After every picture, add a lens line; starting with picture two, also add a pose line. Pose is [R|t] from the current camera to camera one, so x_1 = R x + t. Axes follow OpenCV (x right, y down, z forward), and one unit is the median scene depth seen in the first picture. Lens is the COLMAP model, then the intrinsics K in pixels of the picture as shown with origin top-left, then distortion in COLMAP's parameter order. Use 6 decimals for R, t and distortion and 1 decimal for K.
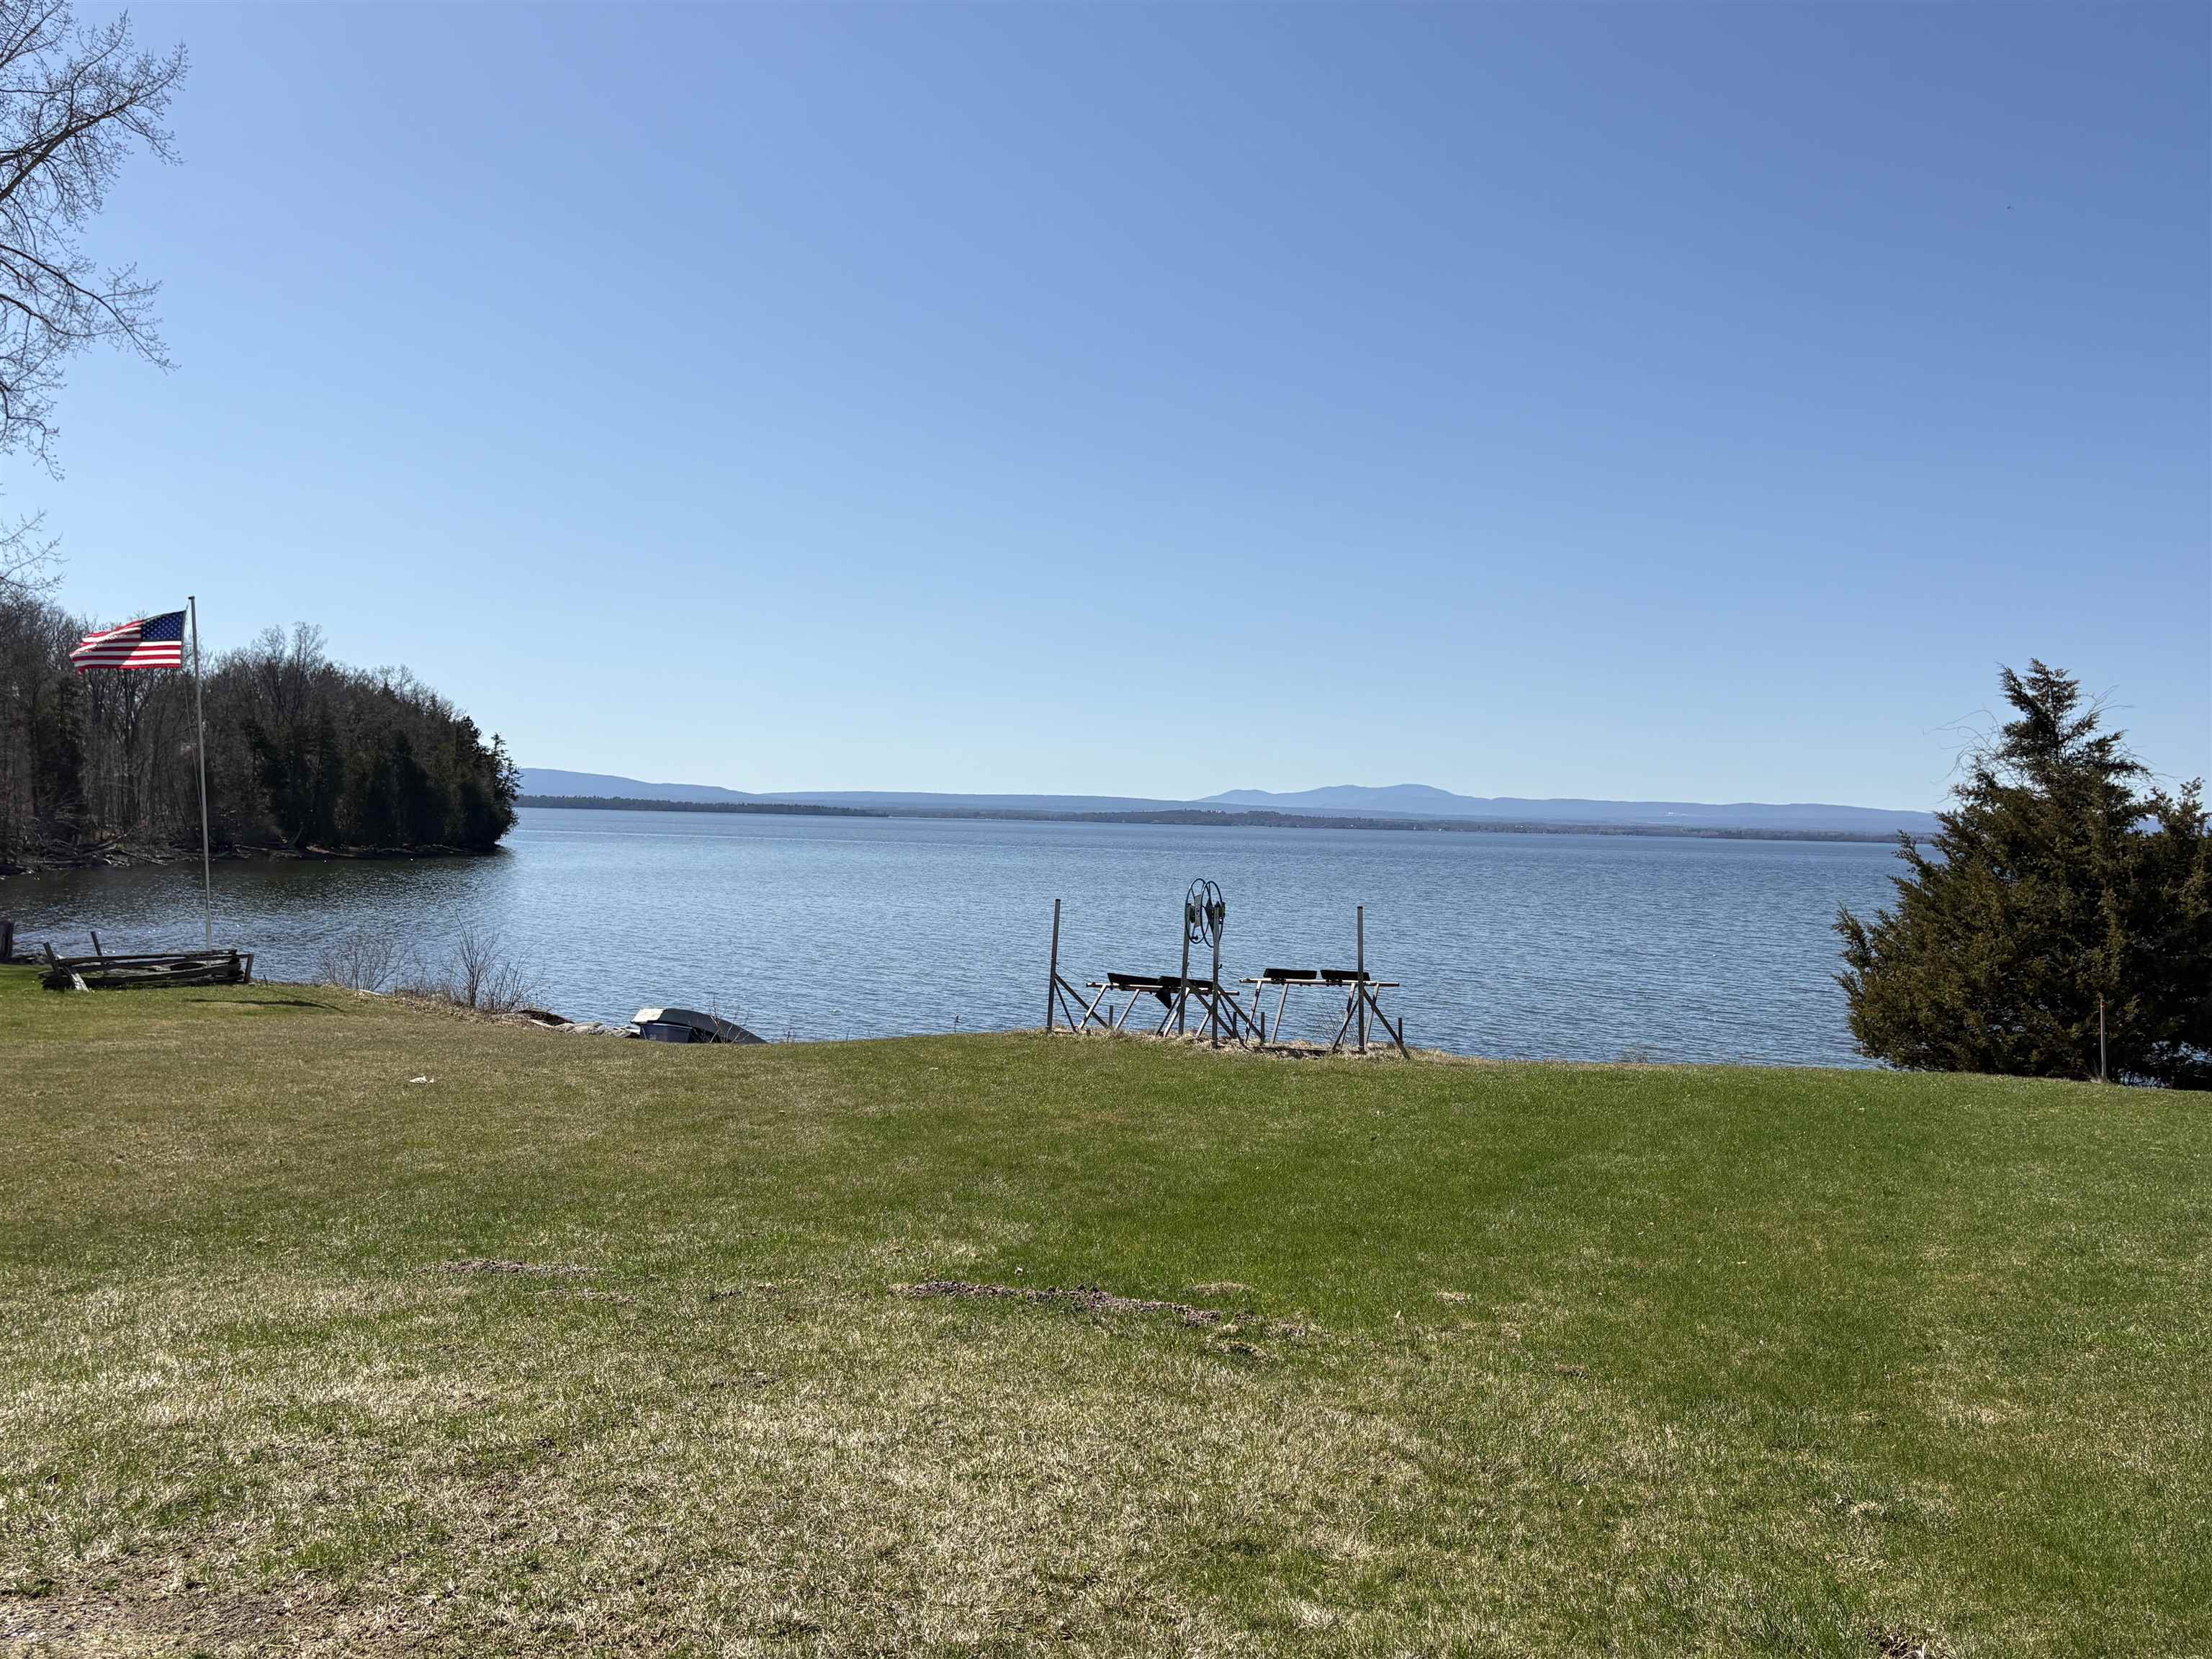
lens RADIAL K [[1882.9, 0, 1106.0], [0, 1882.9, 829.5], [0, 0, 1]] dist [-0.014895, 0.001996]
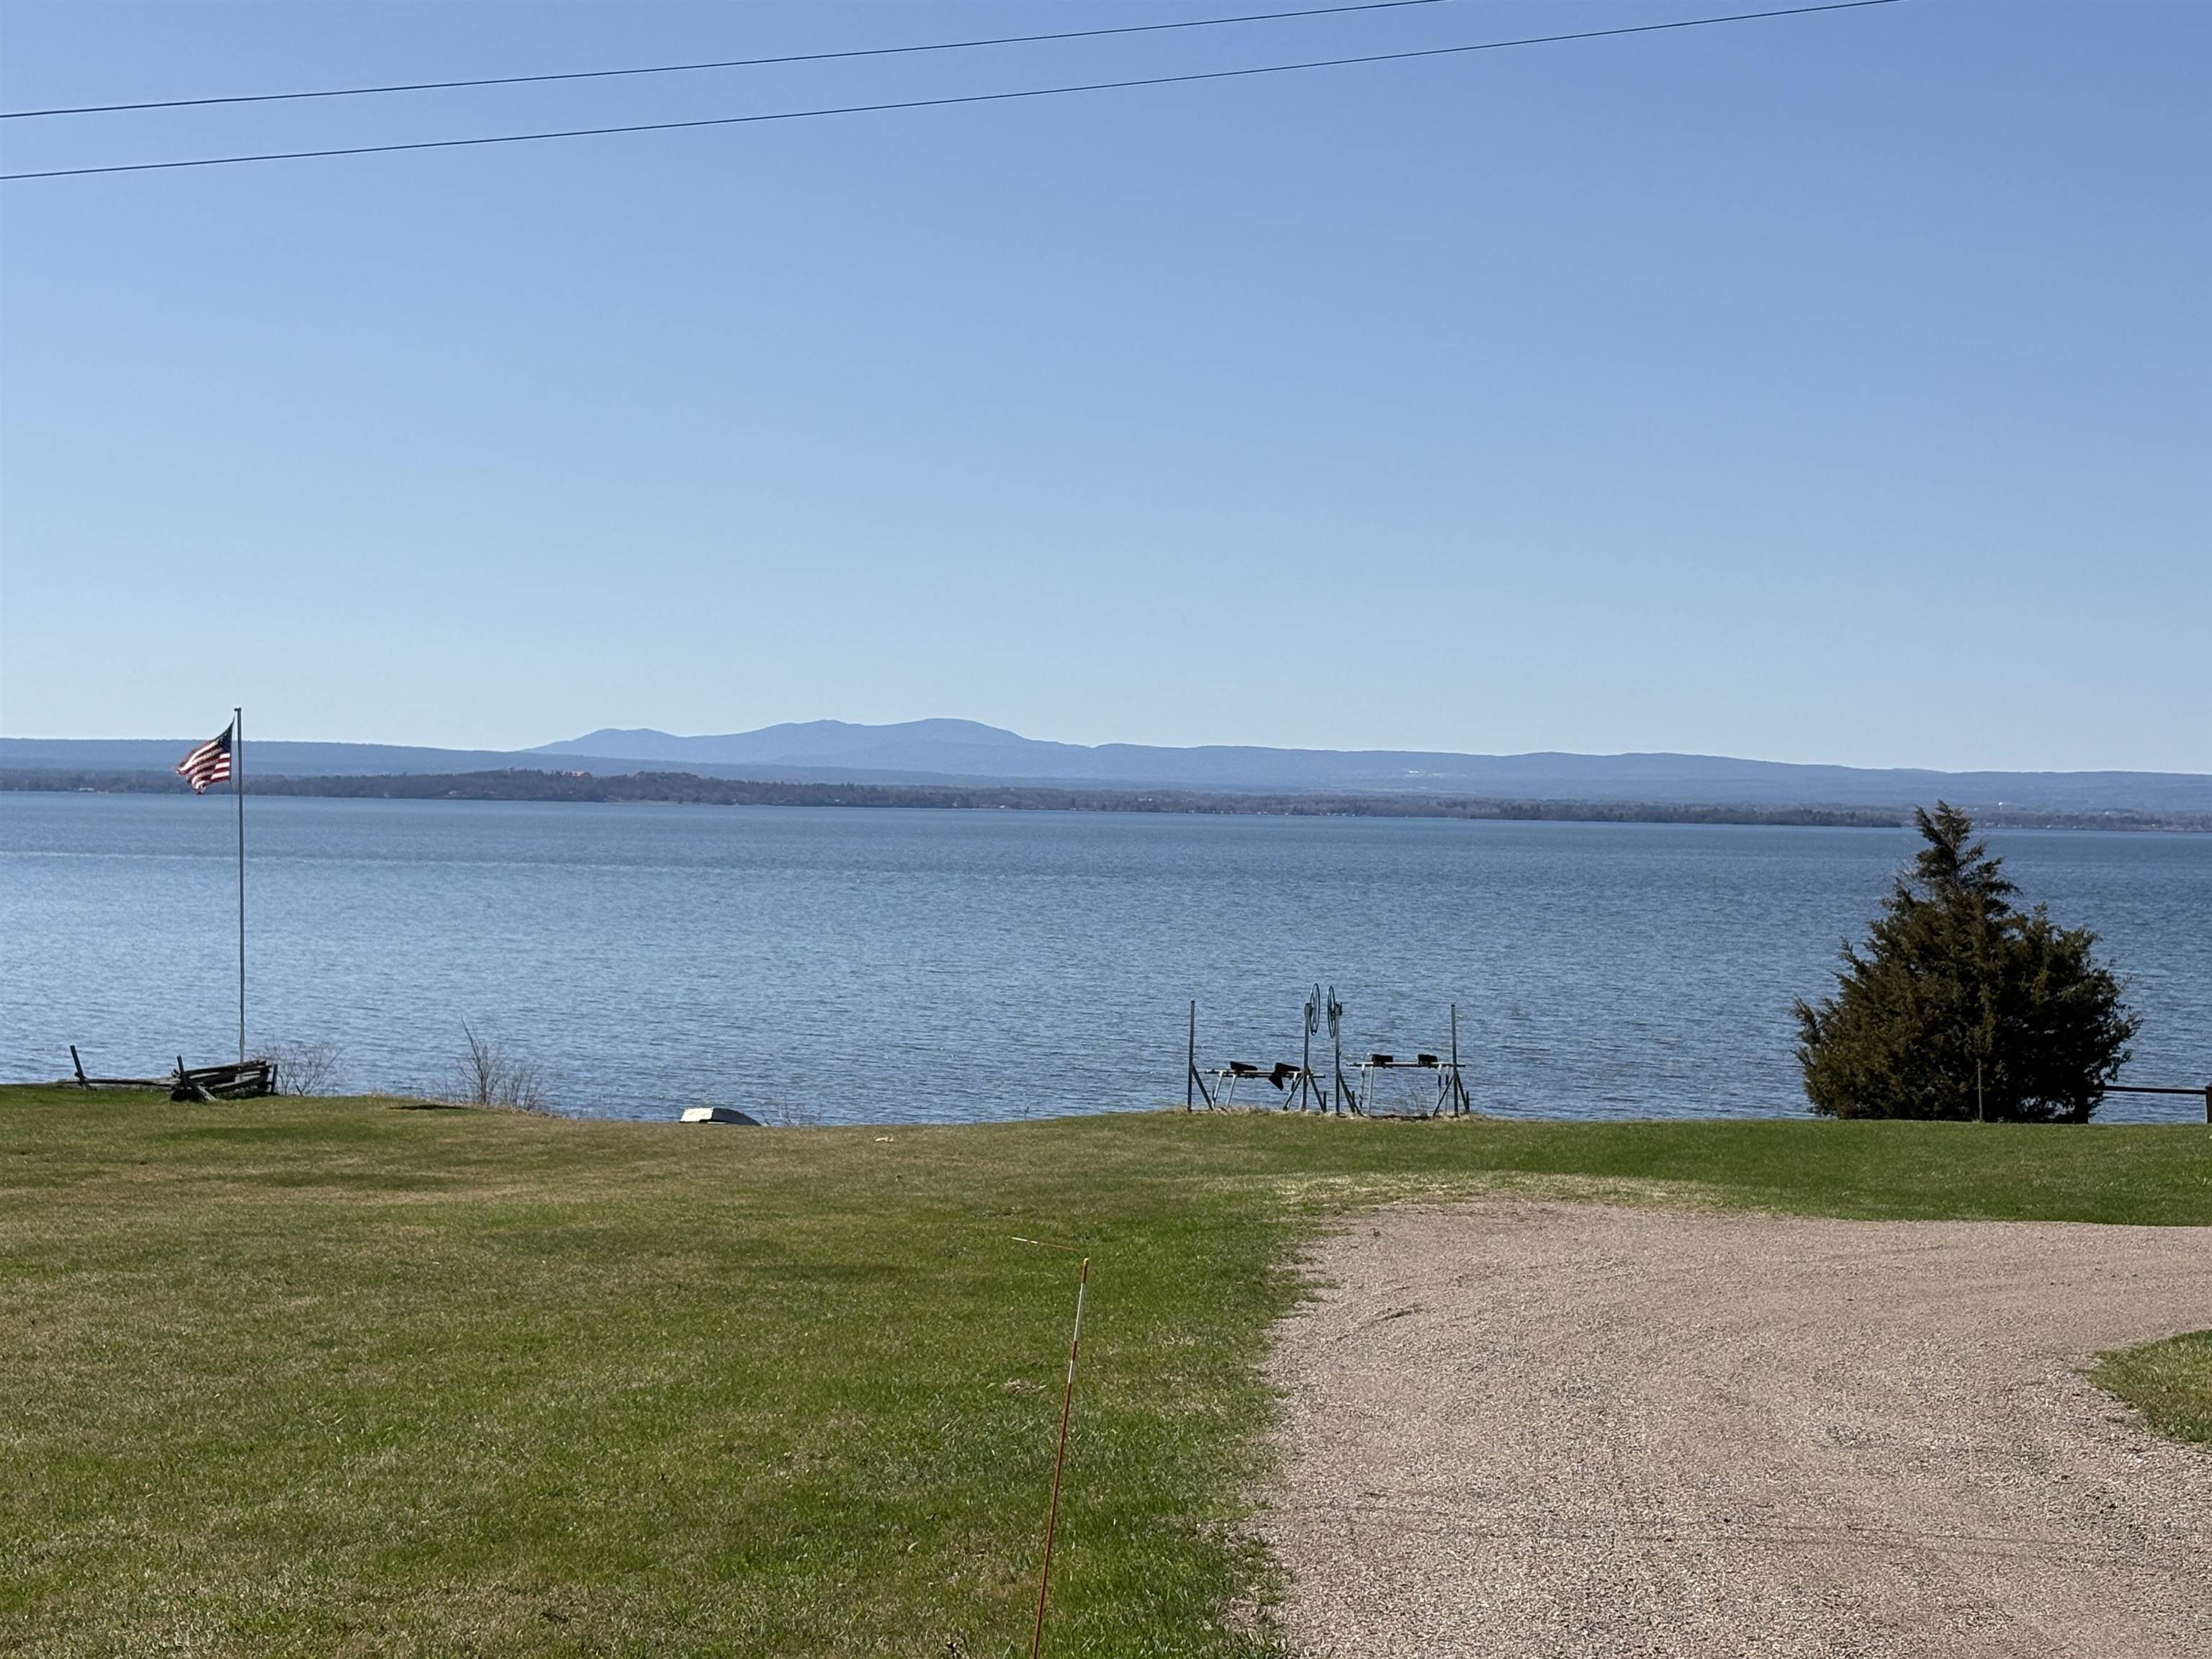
lens RADIAL K [[3690.9, 0, 1106.0], [0, 3690.9, 829.5], [0, 0, 1]] dist [0.006544, -0.134900]
pose [[0.977607, -0.008162, 0.210281, -0.594834], [0.006471, 0.999941, 0.008728, -0.097595], [-0.210340, -0.007172, 0.977602, -1.351282]]
